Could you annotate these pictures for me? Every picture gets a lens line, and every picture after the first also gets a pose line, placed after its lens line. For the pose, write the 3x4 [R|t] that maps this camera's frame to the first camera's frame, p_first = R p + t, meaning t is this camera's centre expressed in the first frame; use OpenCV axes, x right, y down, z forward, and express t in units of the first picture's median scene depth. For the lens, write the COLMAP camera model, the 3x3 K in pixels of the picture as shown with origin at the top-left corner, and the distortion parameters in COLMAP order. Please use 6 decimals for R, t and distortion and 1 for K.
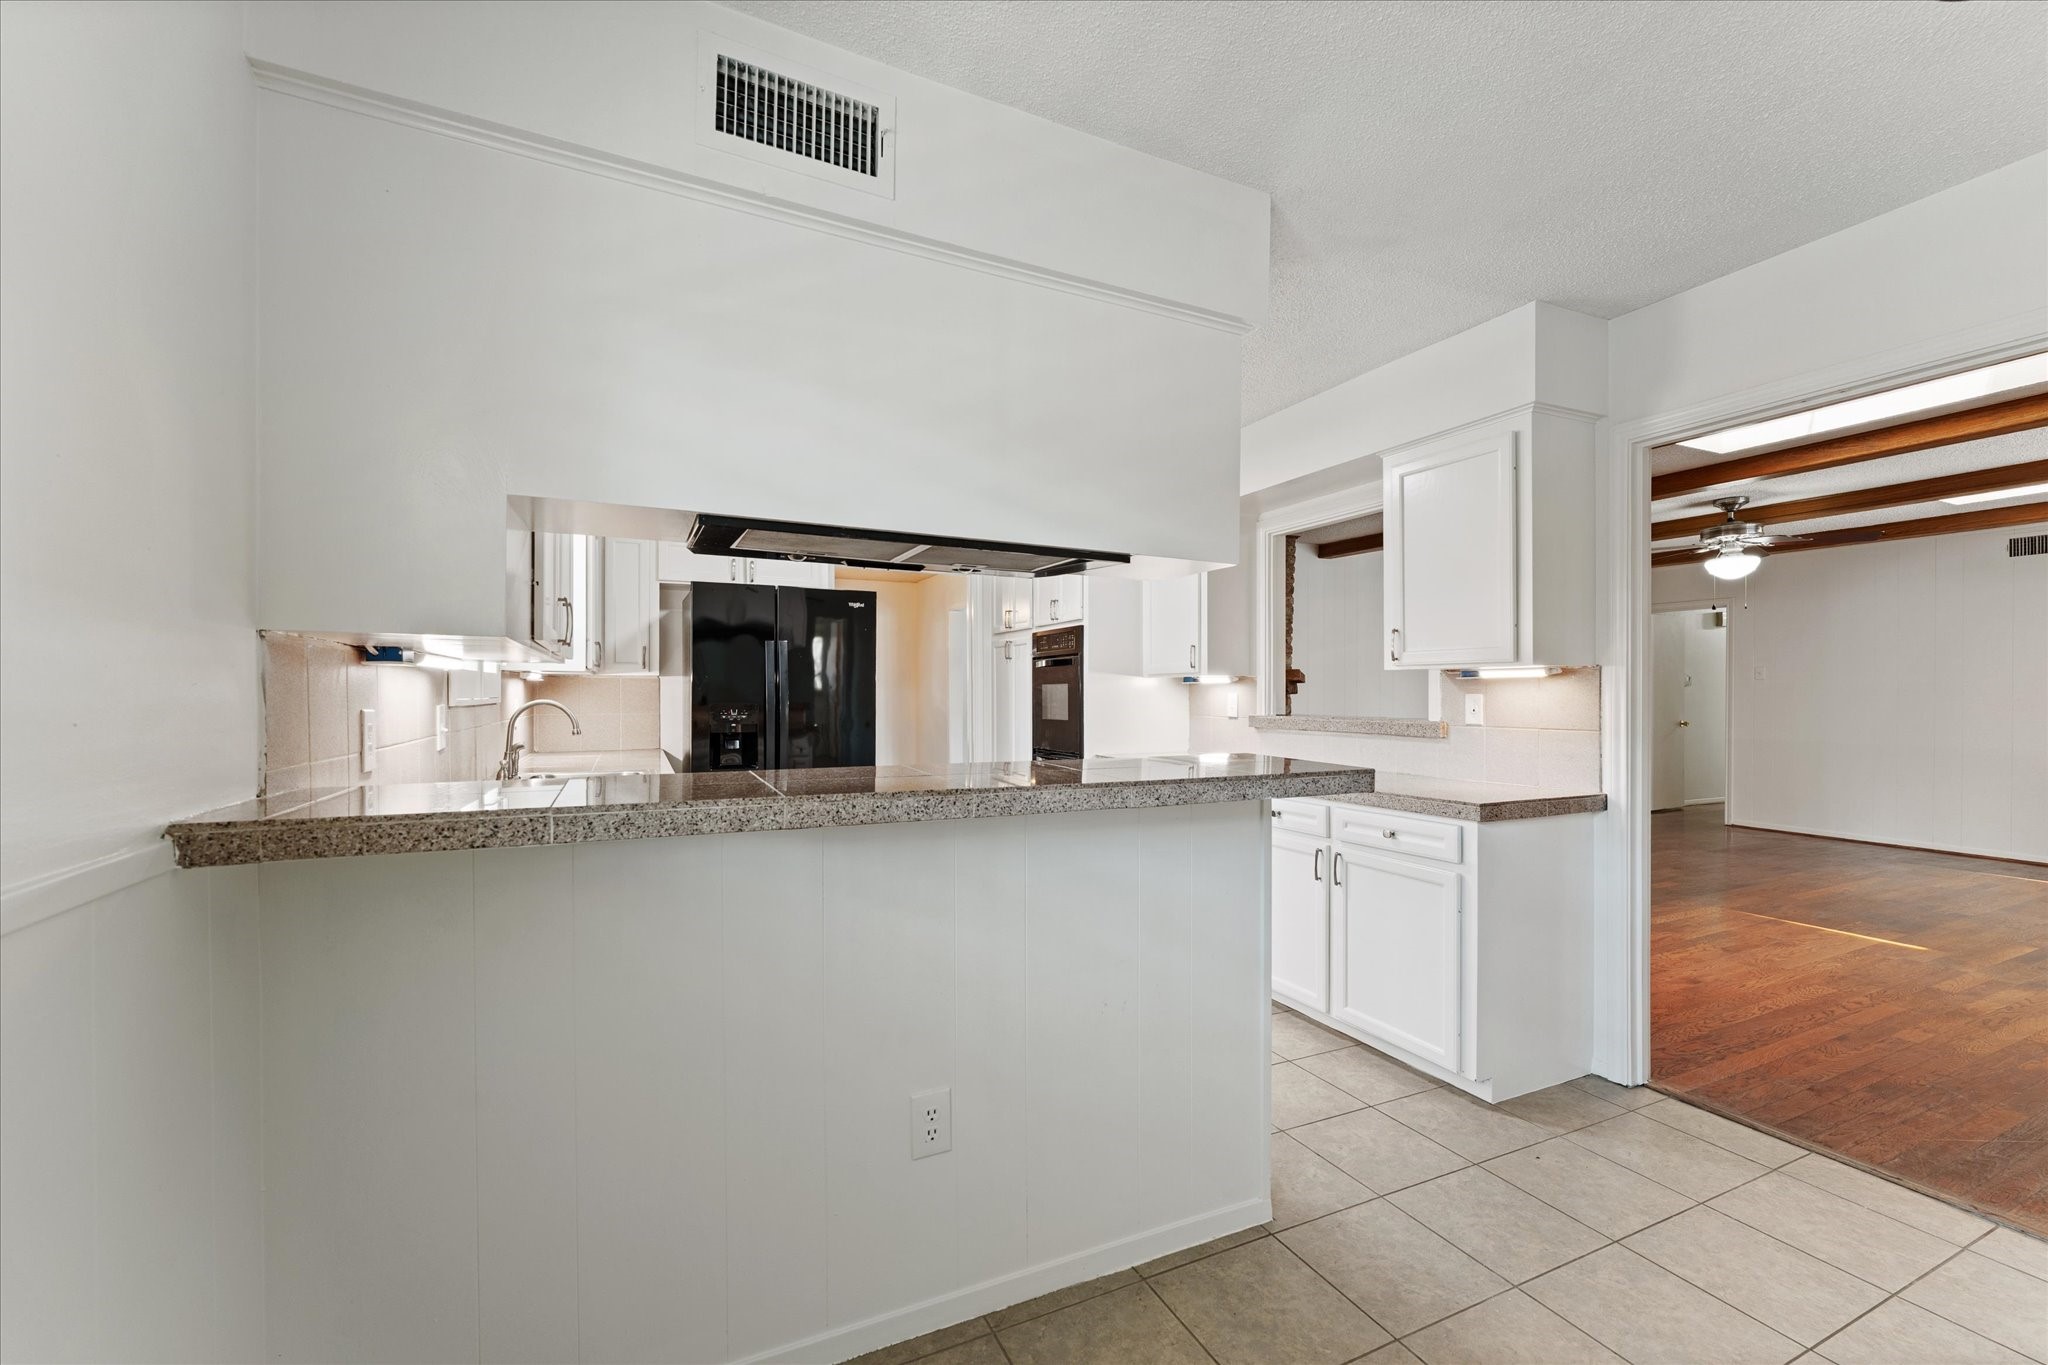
lens RADIAL K [[835.1, 0, 1026.8], [0, 835.1, 700.8], [0, 0, 1]] dist [-0.000076, -0.000008]
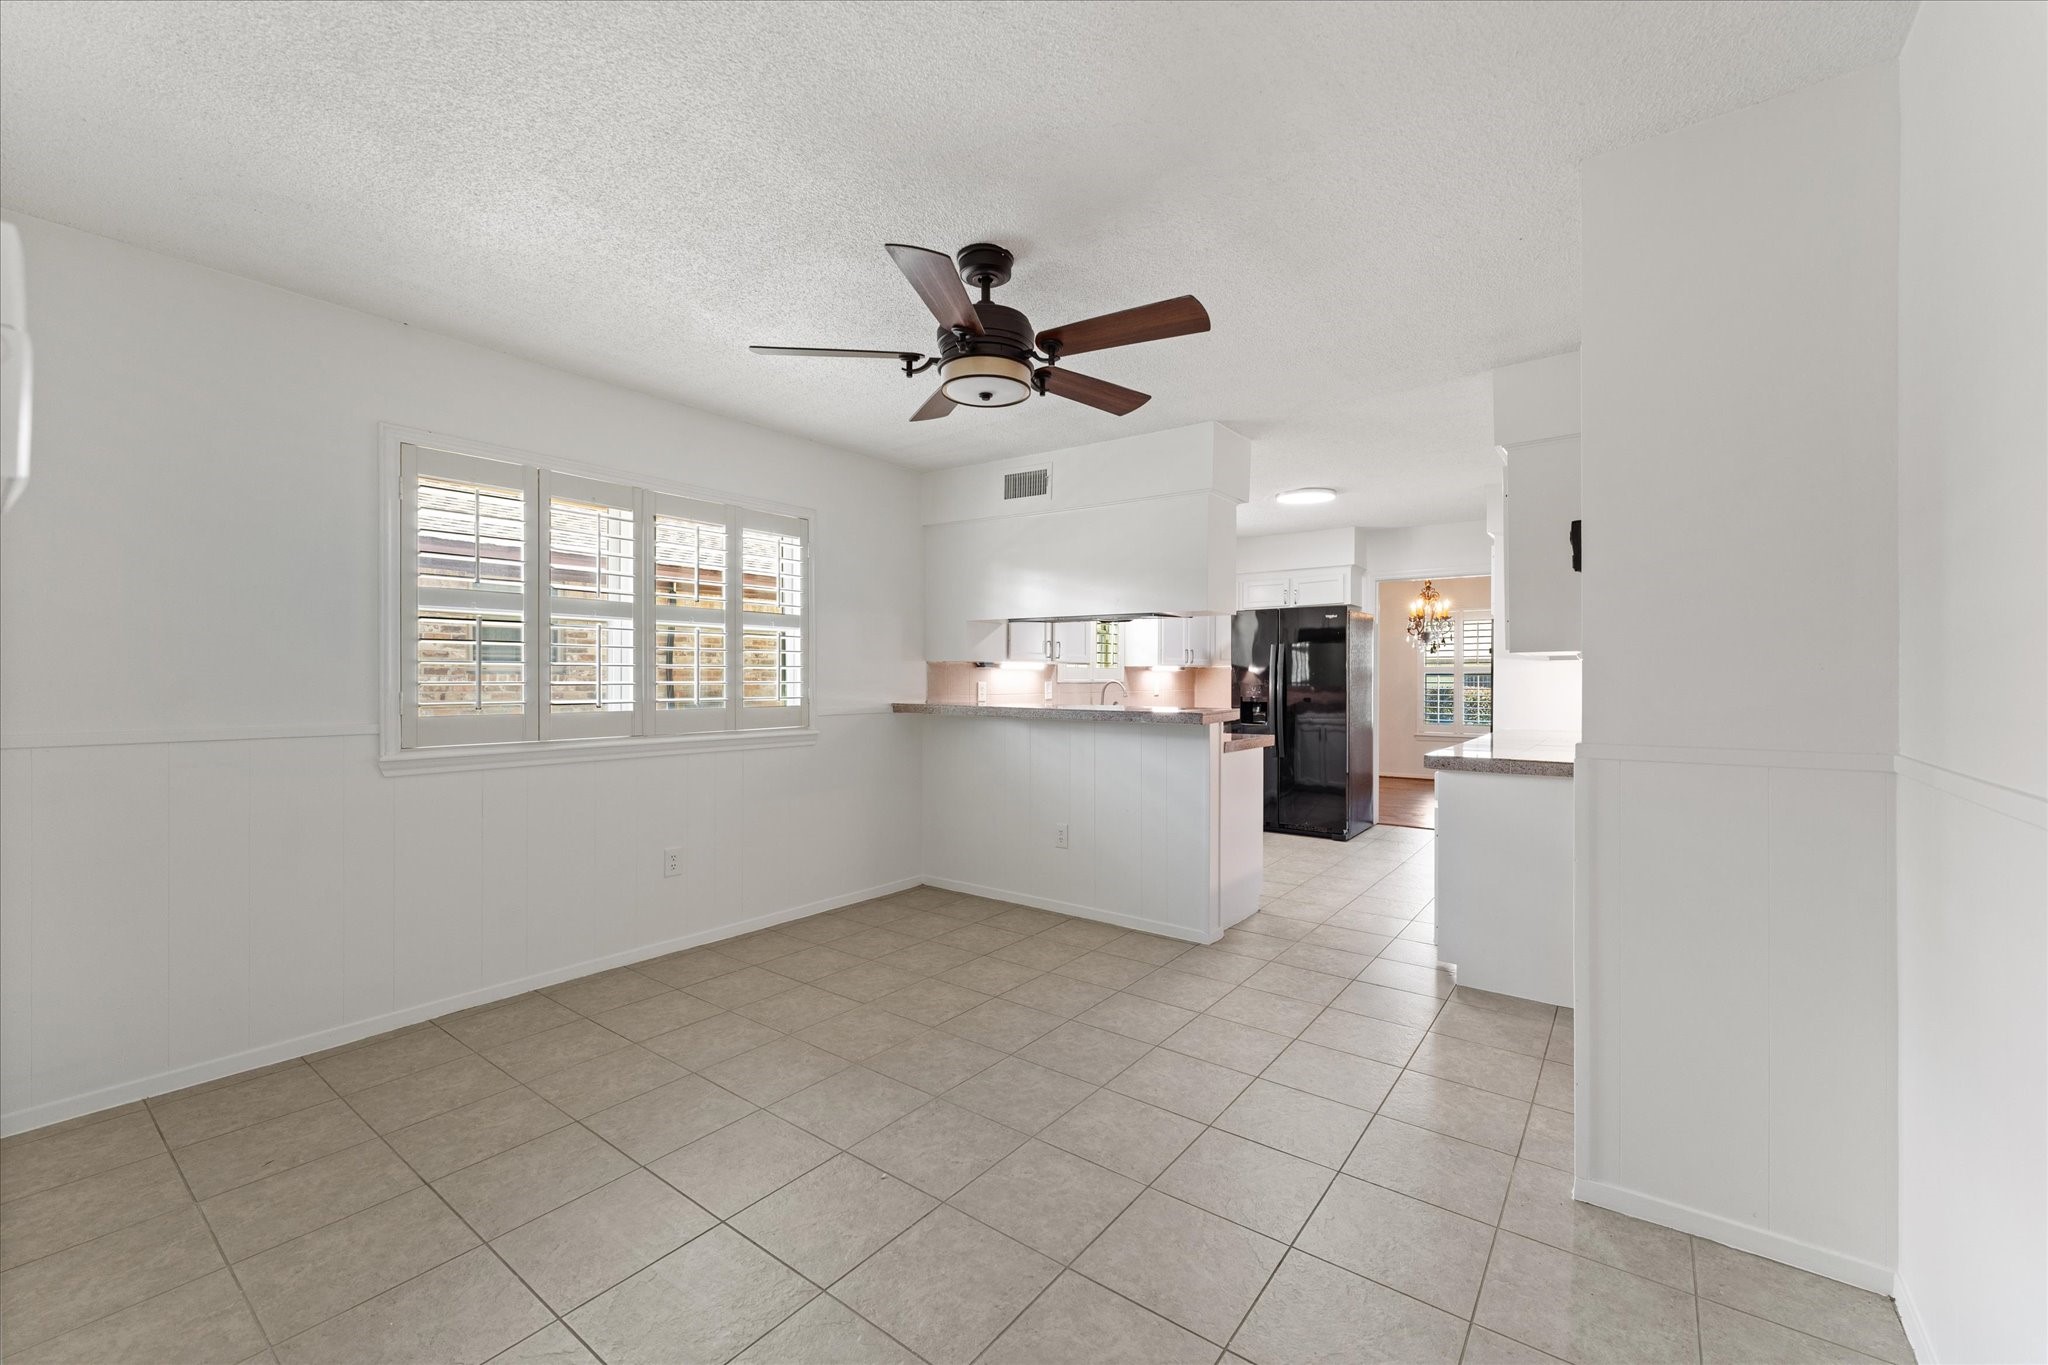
lens RADIAL K [[826.8, 0, 1033.7], [0, 826.8, 675.7], [0, 0, 1]] dist [-0.002663, -0.000209]
pose [[0.469170, -0.004748, -0.883095, 0.772367], [-0.007224, 0.999931, -0.009215, 0.005120], [0.883078, 0.010703, 0.469104, -0.117683]]
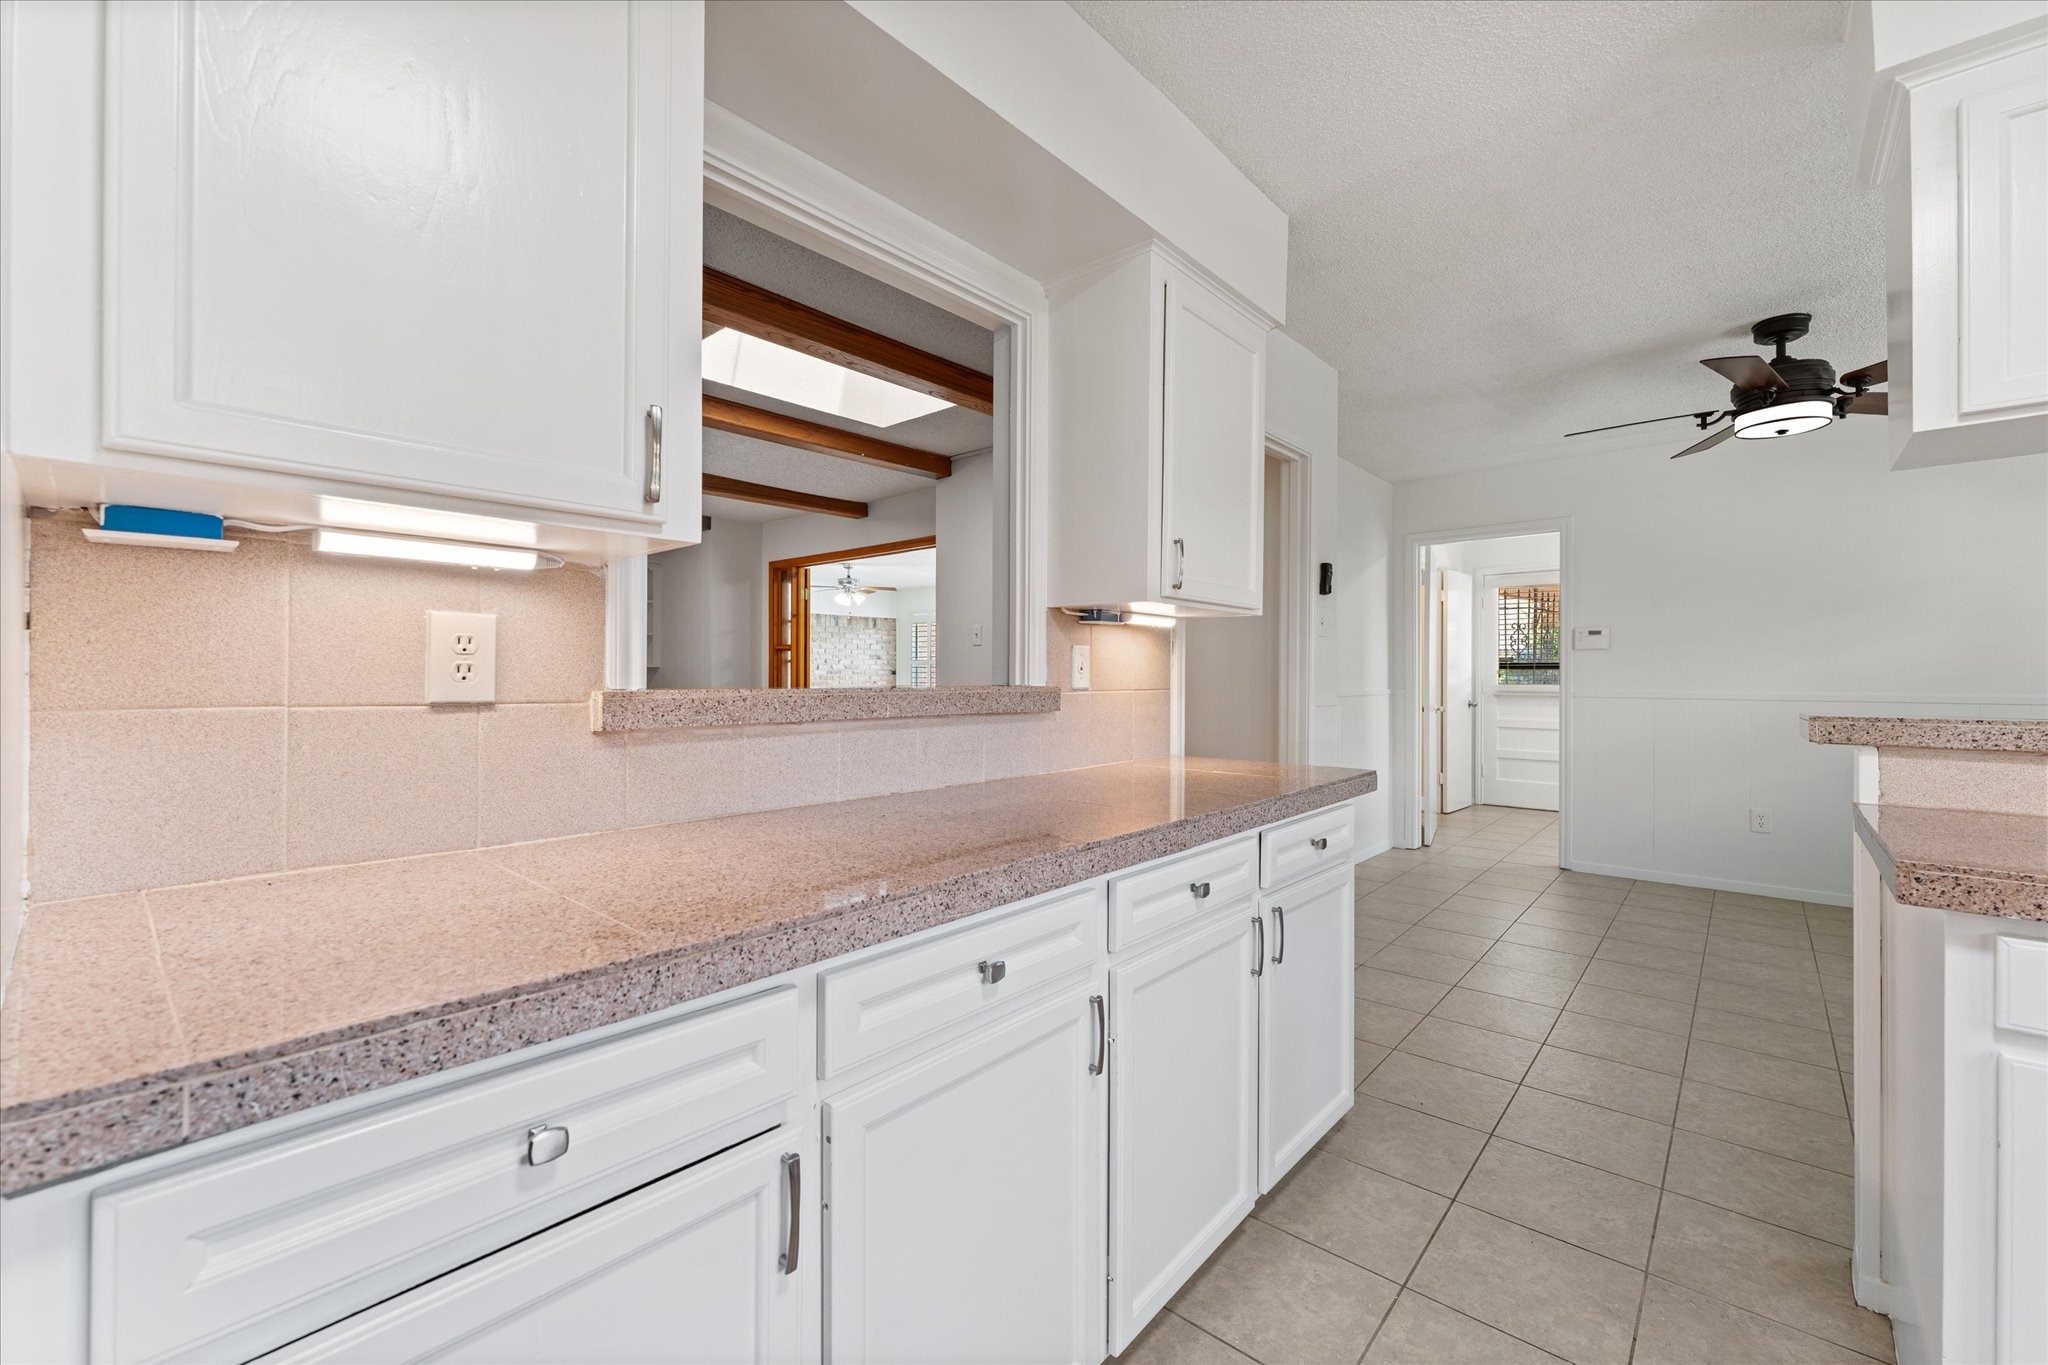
lens RADIAL K [[826.8, 0, 1033.7], [0, 826.8, 675.7], [0, 0, 1]] dist [-0.002663, -0.000209]
pose [[-0.397255, -0.001090, 0.917708, -0.060757], [0.004100, 0.999987, 0.002962, 0.010232], [-0.917699, 0.004939, -0.397245, 0.892067]]
